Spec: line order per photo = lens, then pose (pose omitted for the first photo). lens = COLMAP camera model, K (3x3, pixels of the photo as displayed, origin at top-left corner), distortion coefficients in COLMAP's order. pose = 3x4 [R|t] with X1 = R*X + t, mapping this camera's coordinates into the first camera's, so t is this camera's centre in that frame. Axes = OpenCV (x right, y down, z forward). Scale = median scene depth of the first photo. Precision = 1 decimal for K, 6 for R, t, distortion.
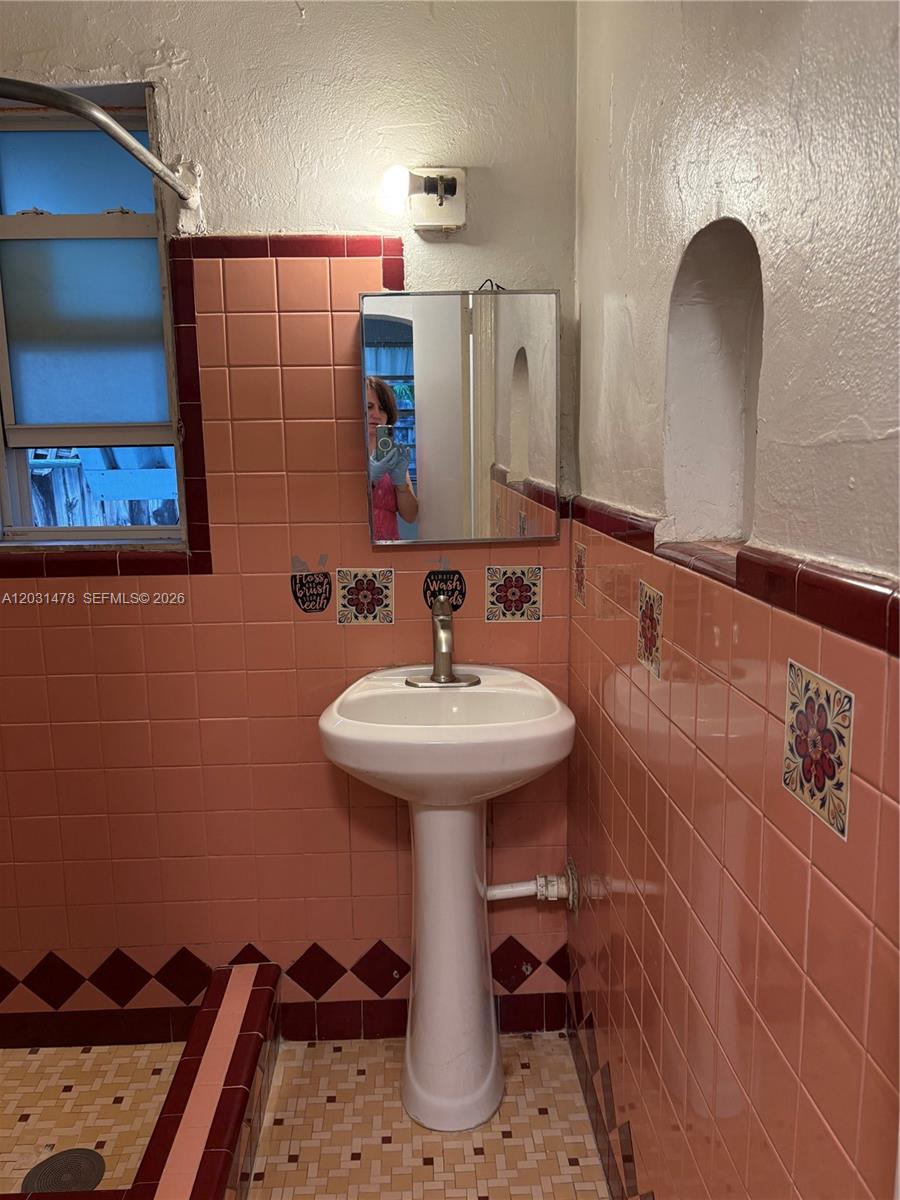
lens RADIAL K [[904.9, 0, 449.6], [0, 904.9, 604.0], [0, 0, 1]] dist [0.043447, -0.049545]
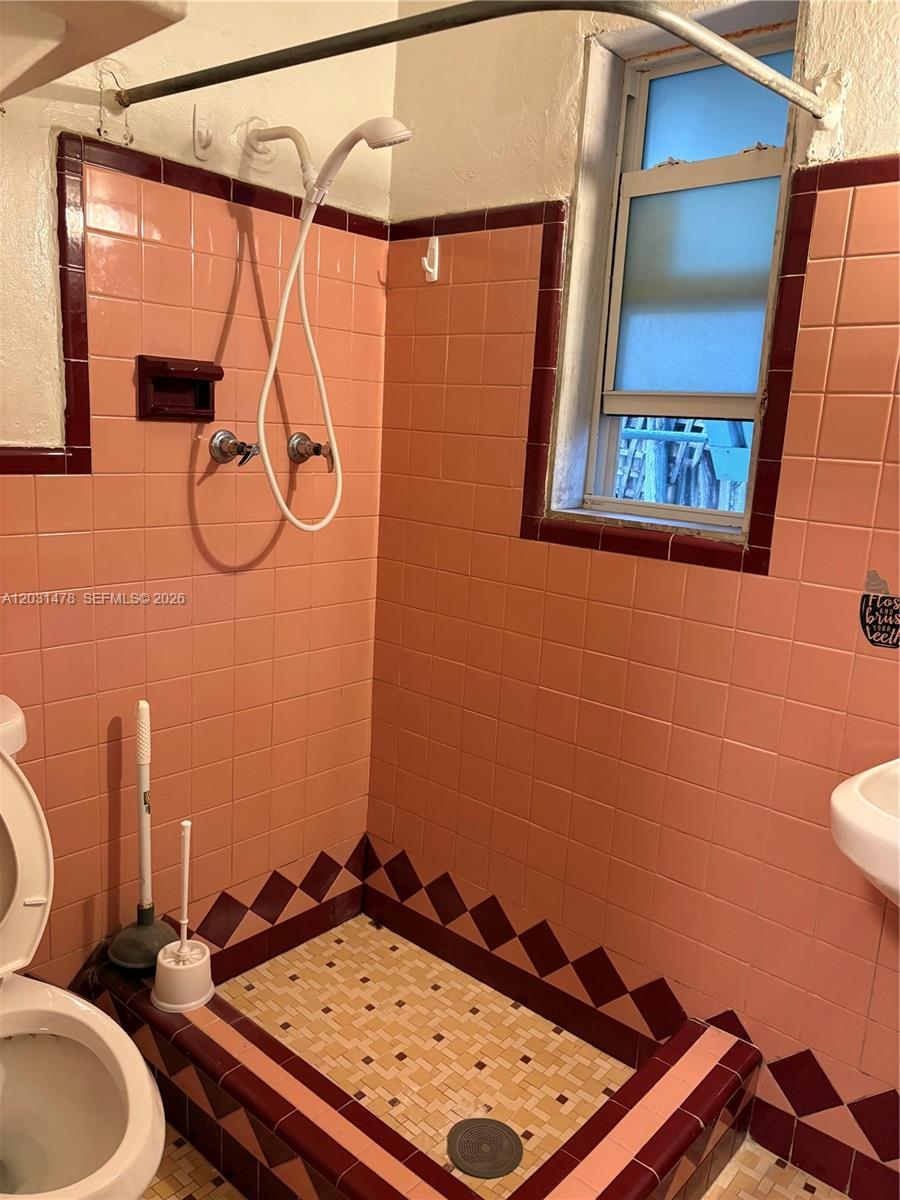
lens RADIAL K [[904.9, 0, 448.2], [0, 904.9, 605.6], [0, 0, 1]] dist [0.043447, -0.049545]
pose [[0.723015, 0.190978, -0.663910, 0.087801], [-0.176372, 0.980211, 0.089890, -0.029601], [0.667938, 0.052103, 0.742390, 0.182365]]
